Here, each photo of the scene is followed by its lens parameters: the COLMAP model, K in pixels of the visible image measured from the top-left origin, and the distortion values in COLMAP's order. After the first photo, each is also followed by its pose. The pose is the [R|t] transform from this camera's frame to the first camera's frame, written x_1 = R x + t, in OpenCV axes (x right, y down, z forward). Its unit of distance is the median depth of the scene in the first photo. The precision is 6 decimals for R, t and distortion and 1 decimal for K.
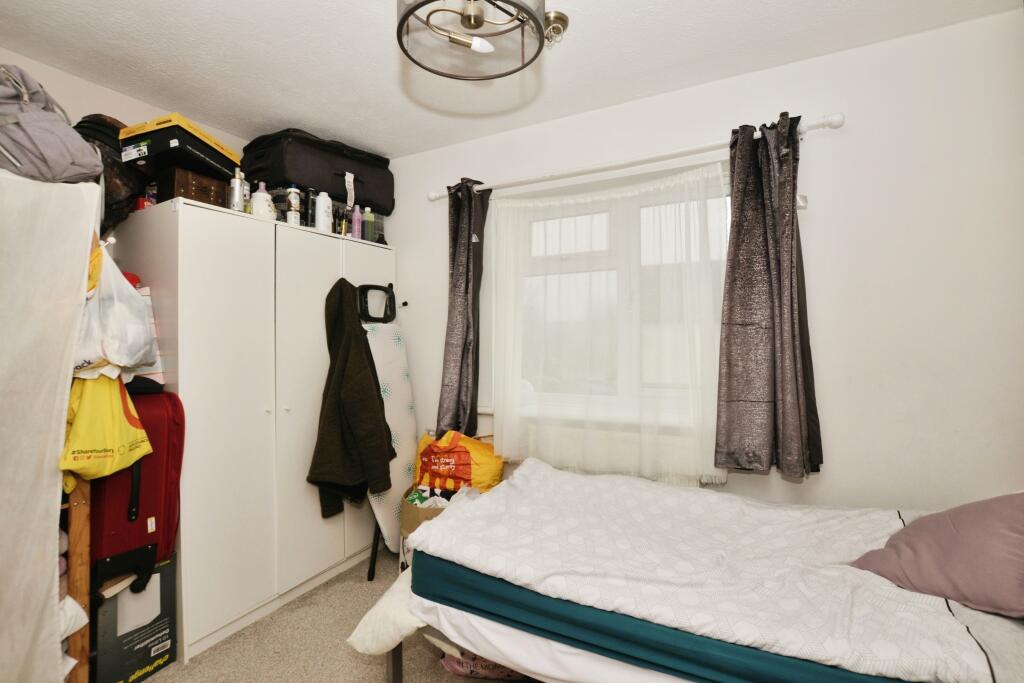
lens RADIAL K [[452.2, 0, 513.8], [0, 452.2, 338.1], [0, 0, 1]] dist [-0.018935, 0.000407]
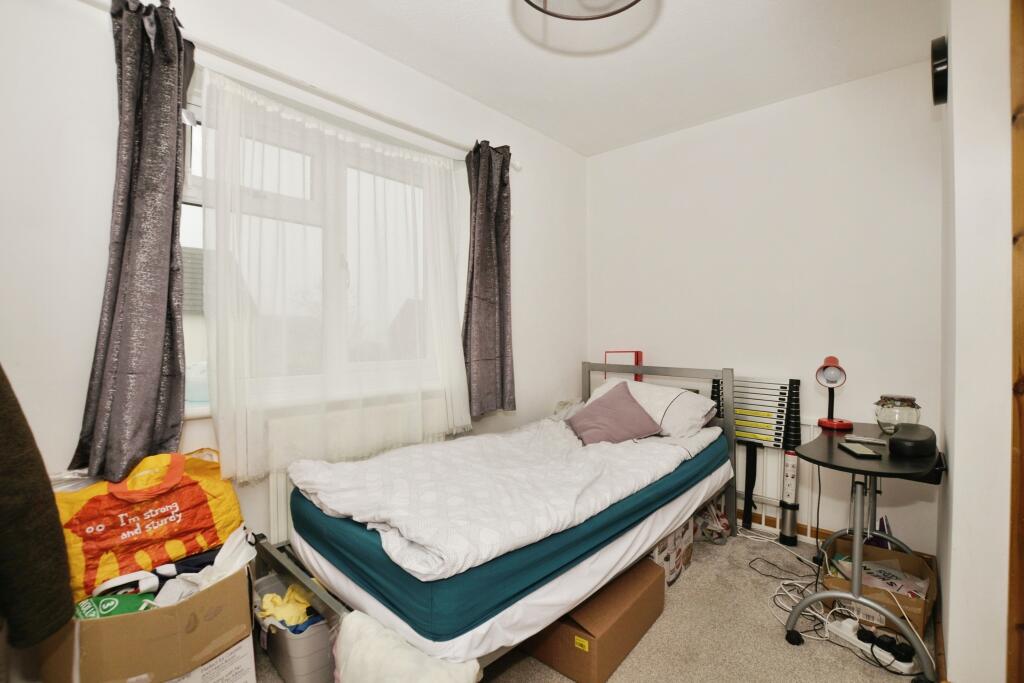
lens RADIAL K [[452.2, 0, 513.8], [0, 452.2, 338.1], [0, 0, 1]] dist [-0.018935, 0.000407]
pose [[0.271200, 0.001738, 0.962521, -0.553782], [-0.009905, 0.999950, 0.000985, 0.061571], [-0.962472, -0.009801, 0.271204, 0.458864]]
